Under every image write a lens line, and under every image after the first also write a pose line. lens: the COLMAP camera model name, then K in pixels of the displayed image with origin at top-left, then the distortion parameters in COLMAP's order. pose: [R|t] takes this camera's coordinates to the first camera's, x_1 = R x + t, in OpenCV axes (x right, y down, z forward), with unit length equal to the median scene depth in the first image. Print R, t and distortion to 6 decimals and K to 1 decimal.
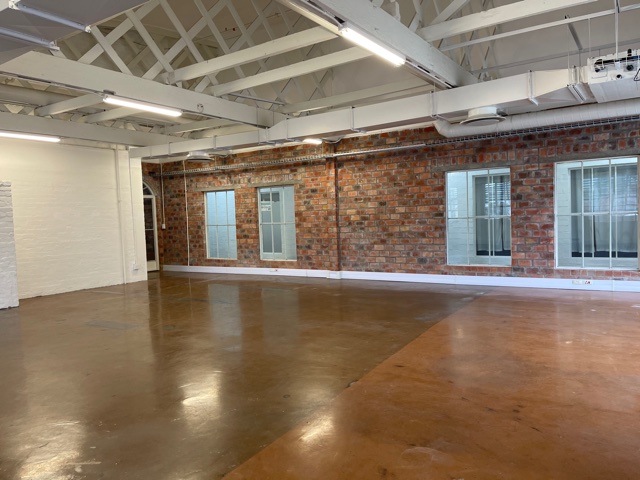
lens RADIAL K [[494.3, 0, 319.5], [0, 494.3, 244.0], [0, 0, 1]] dist [0.075538, -0.088511]
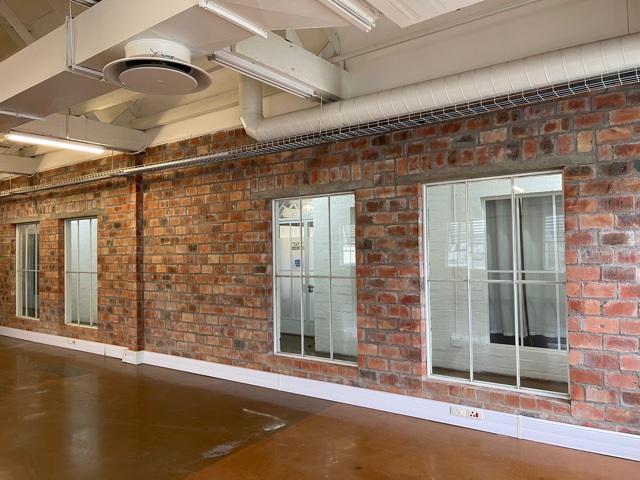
lens RADIAL K [[494.3, 0, 321.1], [0, 494.3, 240.3], [0, 0, 1]] dist [0.075538, -0.088511]
pose [[0.999046, 0.021891, -0.037774, 0.327432], [-0.024812, 0.996591, -0.078678, -0.047650], [0.035923, 0.079540, 0.996184, 0.391291]]
